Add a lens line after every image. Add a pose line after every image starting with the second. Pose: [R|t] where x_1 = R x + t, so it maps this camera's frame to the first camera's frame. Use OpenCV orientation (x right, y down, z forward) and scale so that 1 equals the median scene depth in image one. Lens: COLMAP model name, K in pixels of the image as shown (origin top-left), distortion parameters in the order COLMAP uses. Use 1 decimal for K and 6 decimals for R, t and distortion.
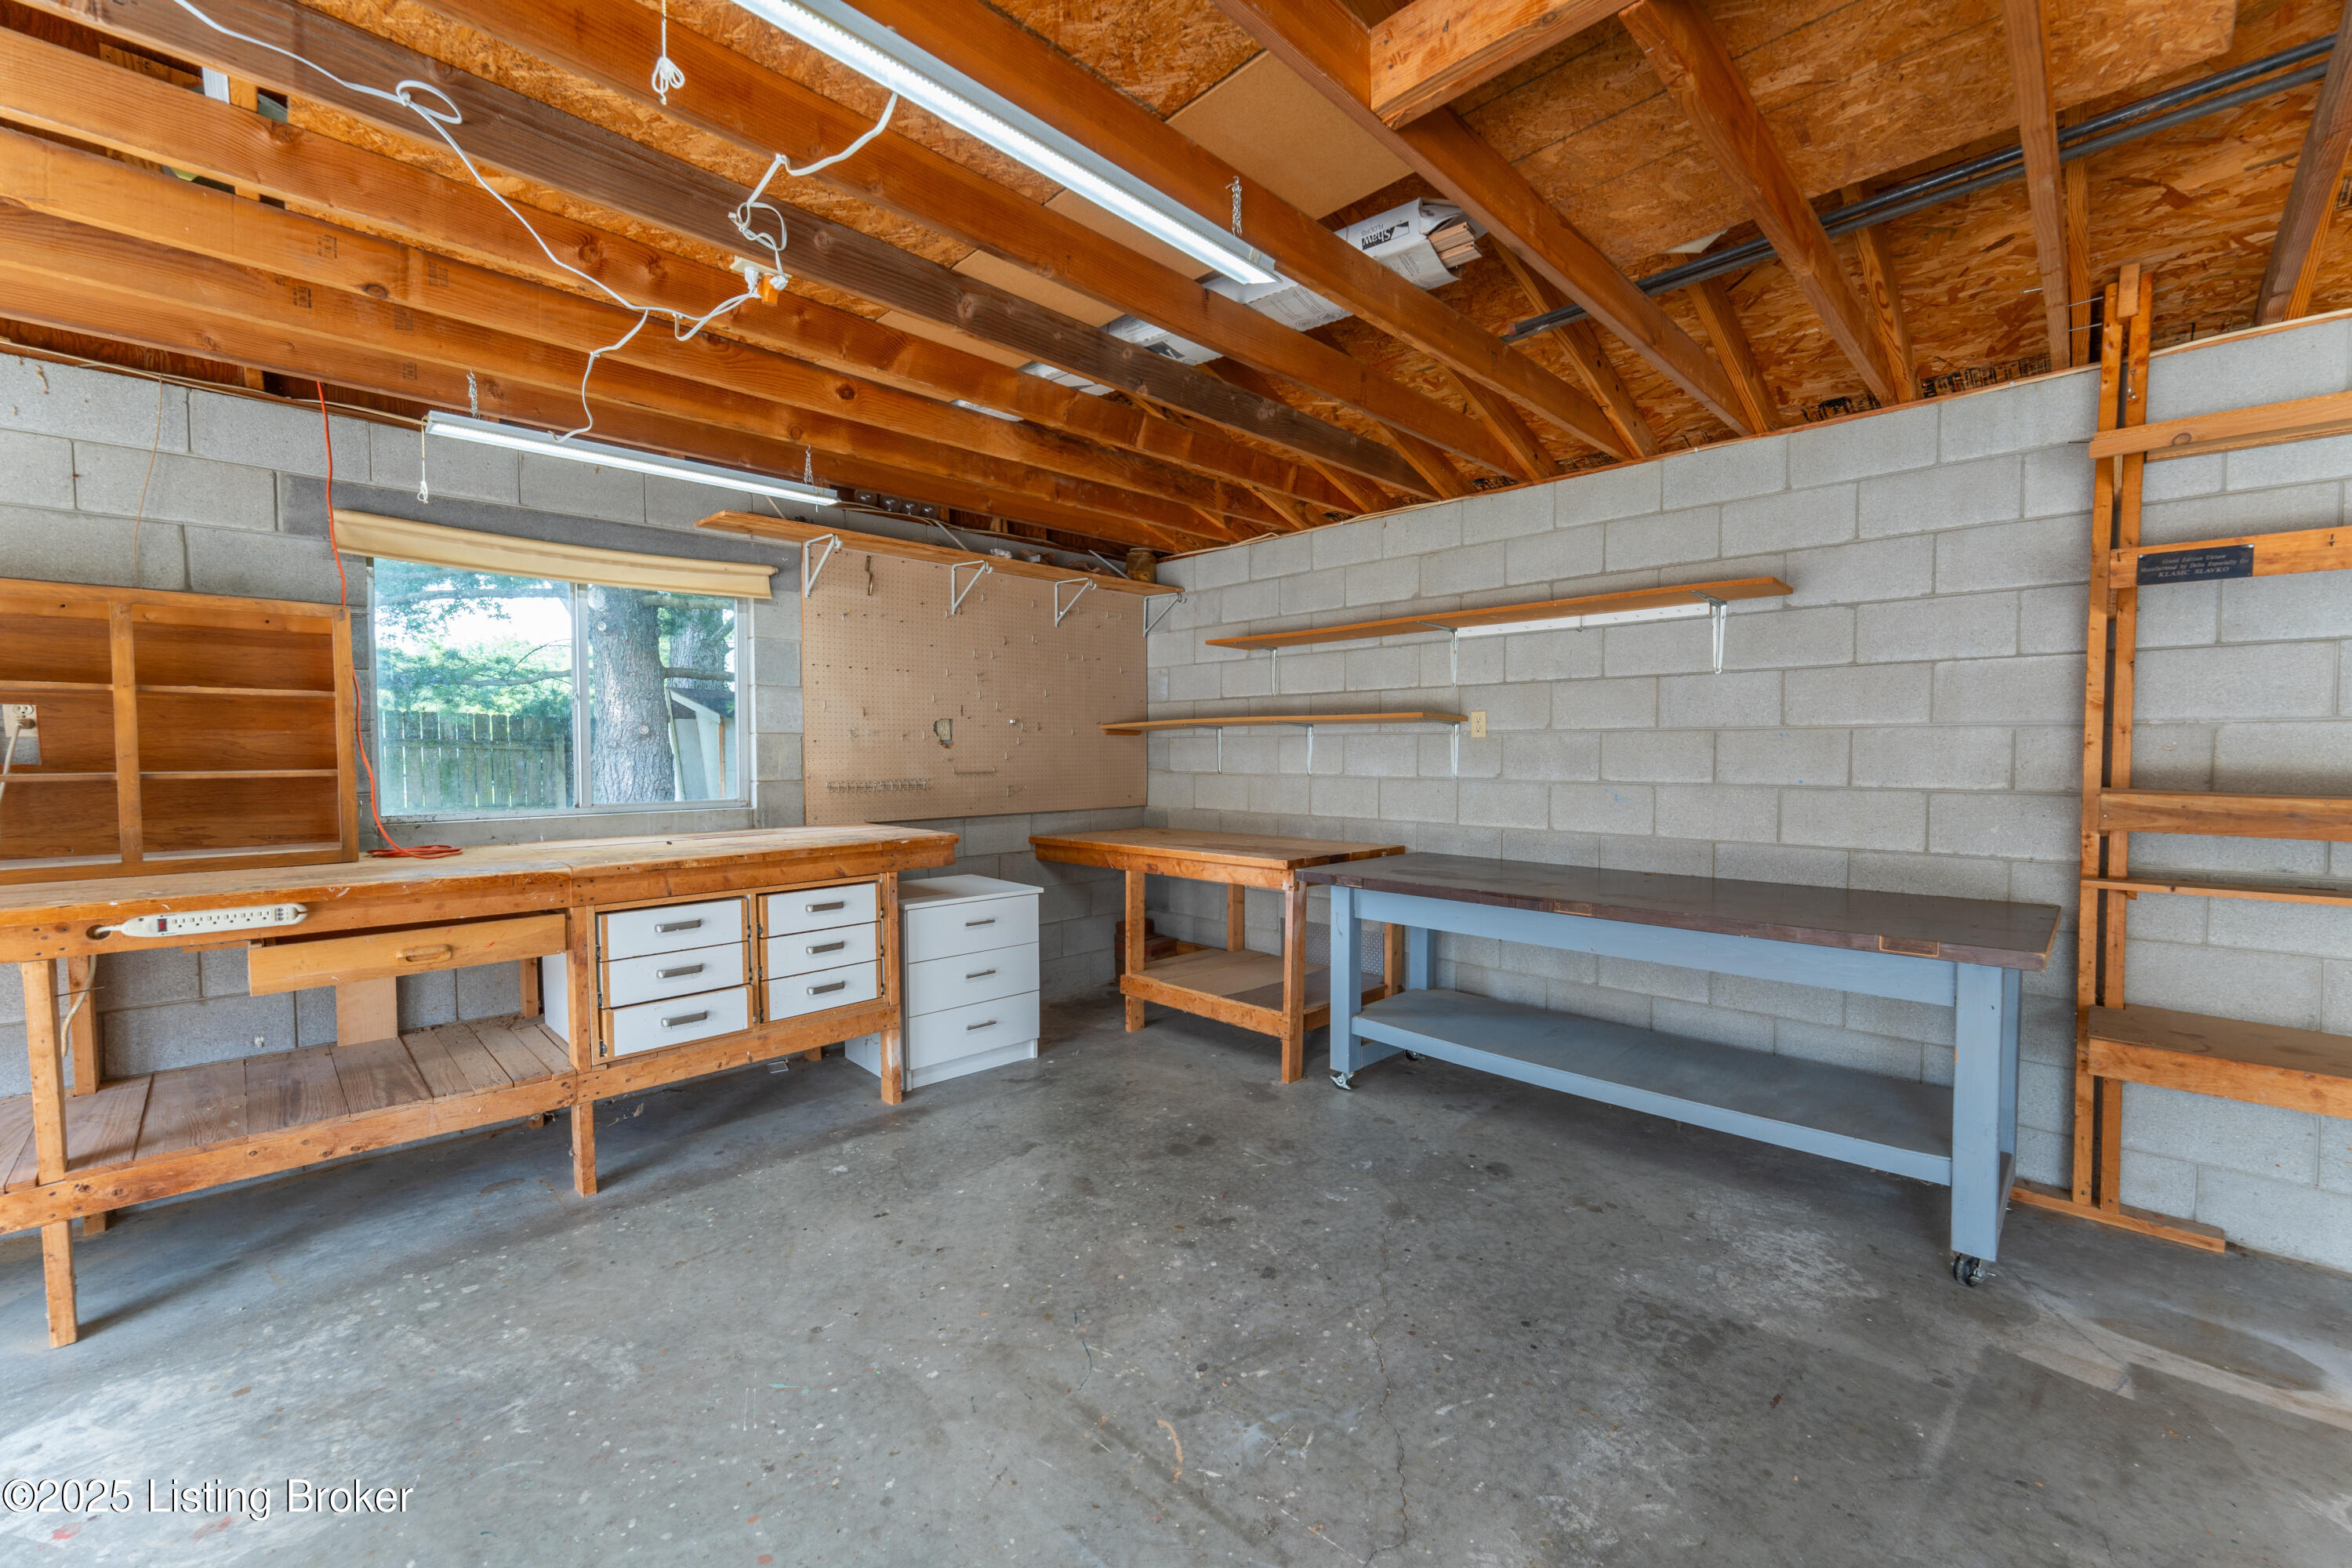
lens RADIAL K [[942.9, 0, 1183.3], [0, 942.9, 783.7], [0, 0, 1]] dist [-0.002640, 0.000189]
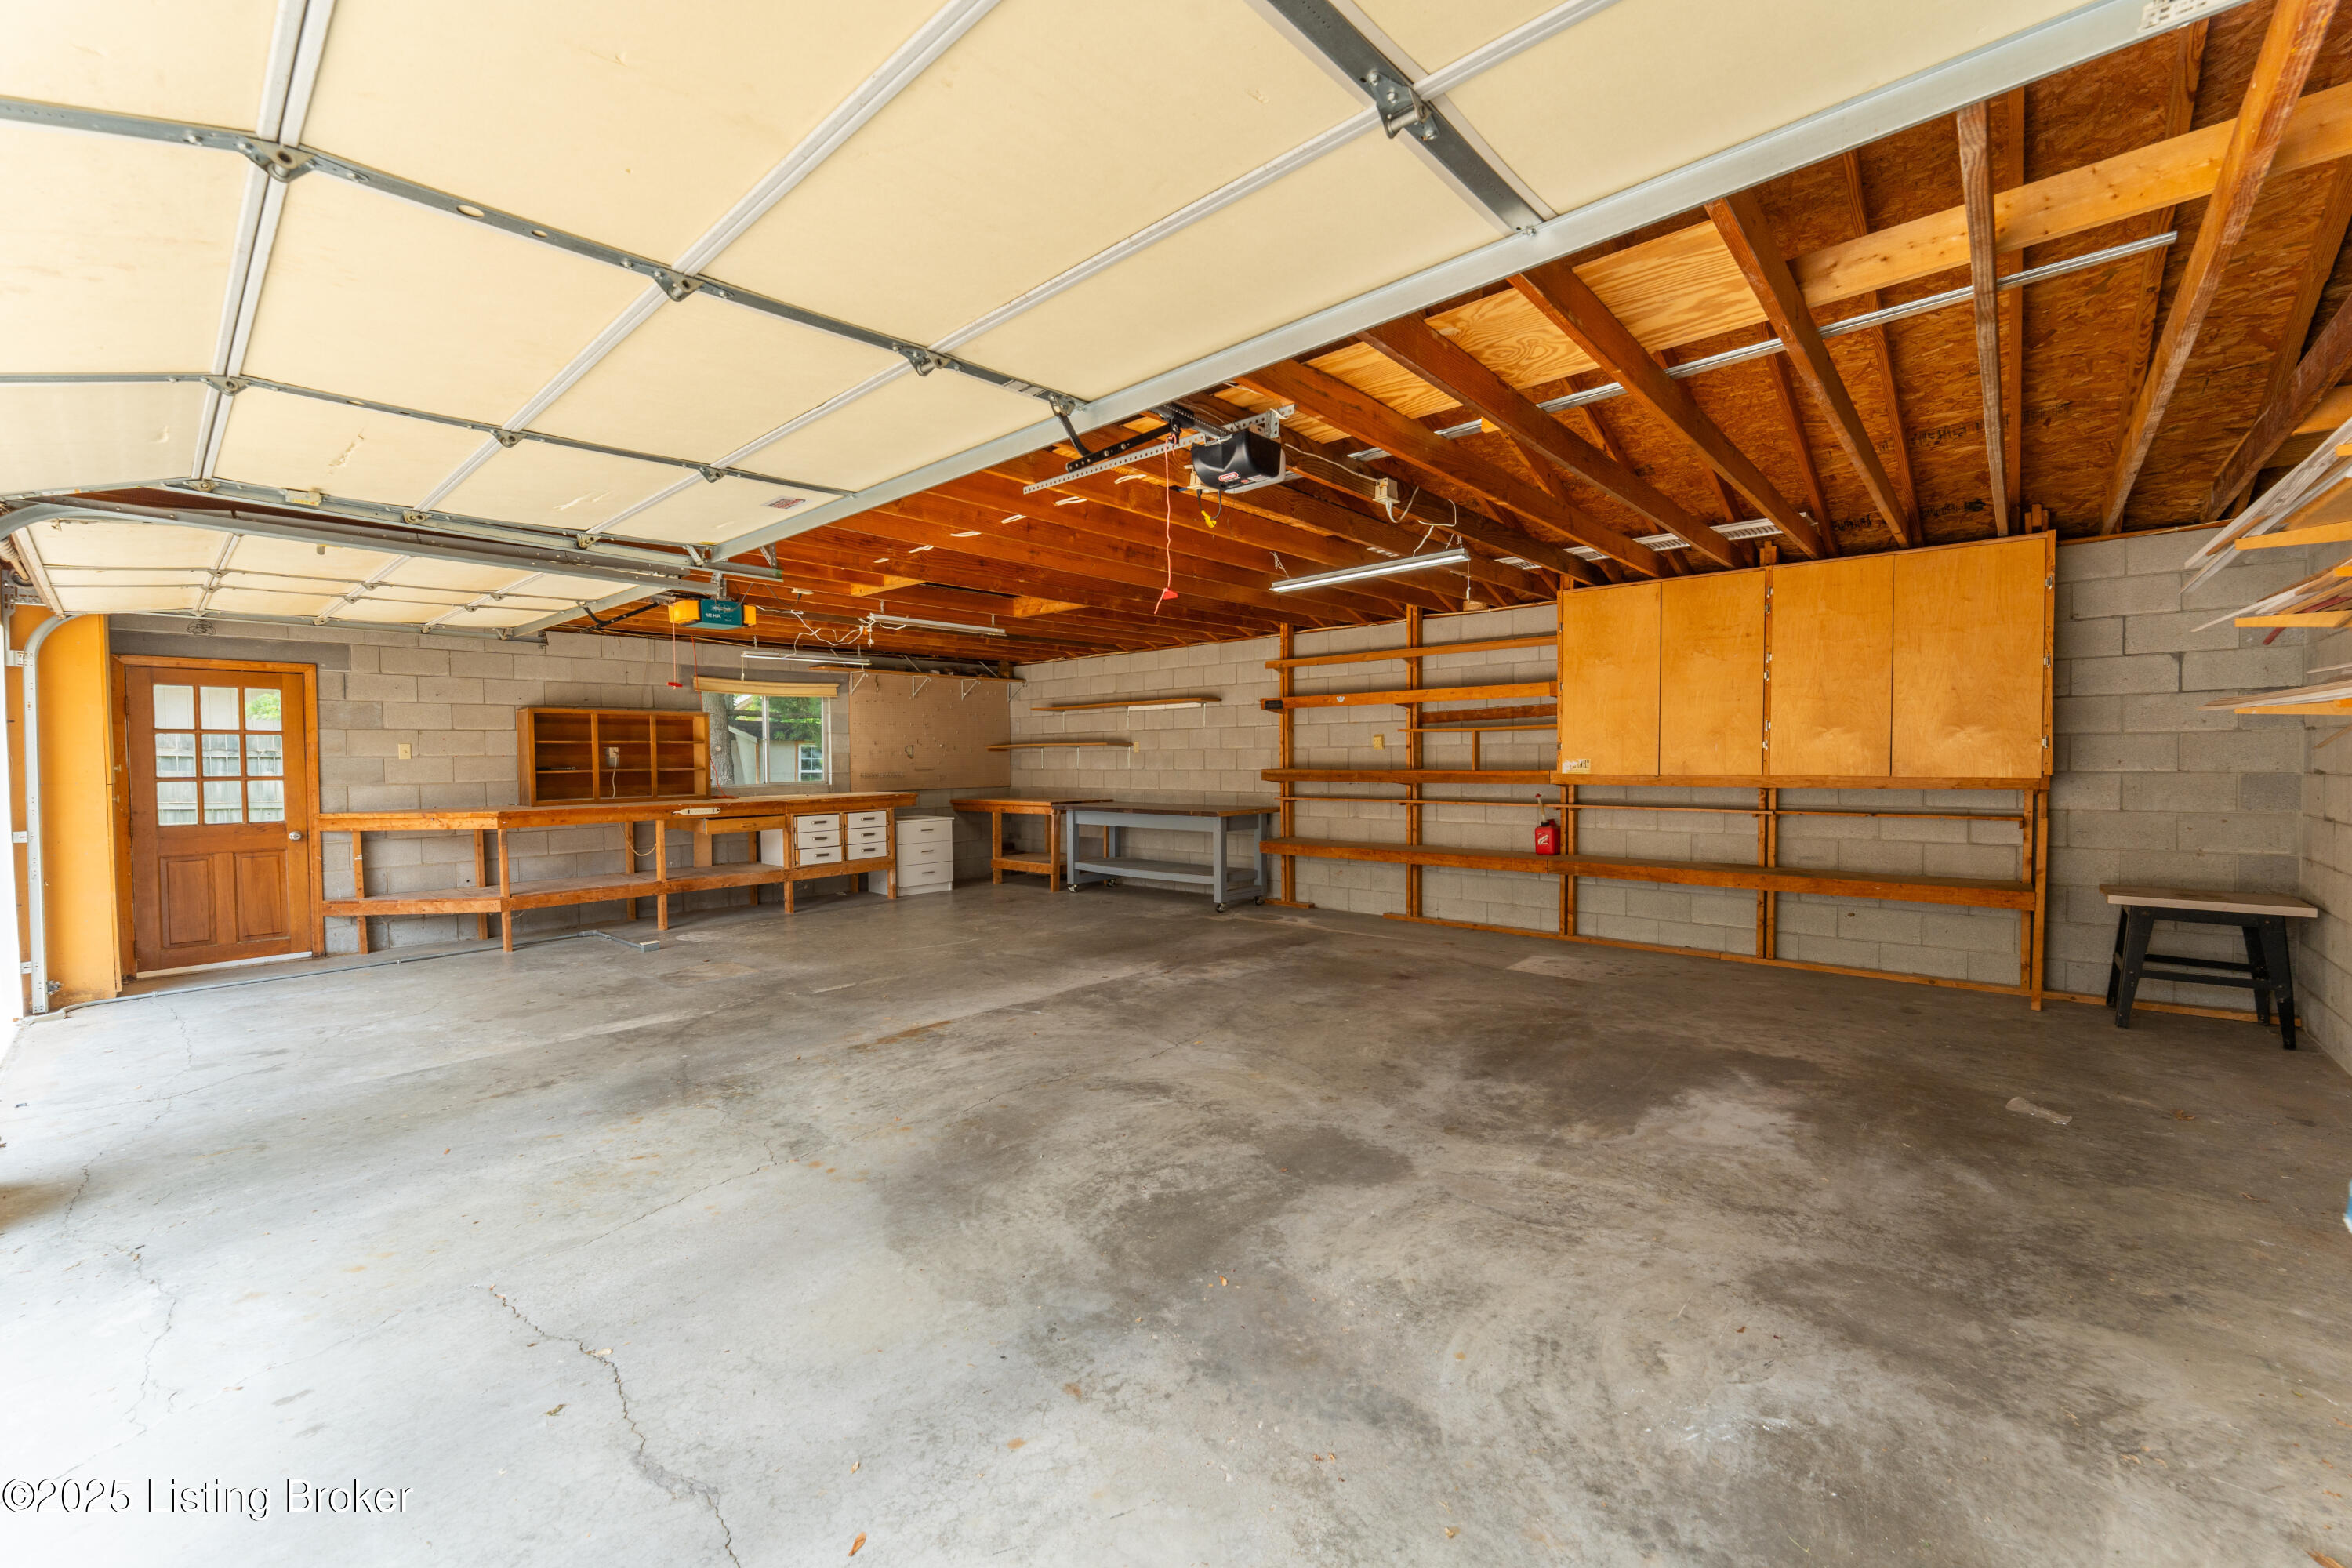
lens RADIAL K [[942.9, 0, 1183.3], [0, 942.9, 783.7], [0, 0, 1]] dist [-0.002640, 0.000189]
pose [[0.998722, -0.008711, 0.049781, 0.344952], [0.008895, 0.999954, -0.003476, 0.044129], [-0.049748, 0.003914, 0.998754, -1.551871]]
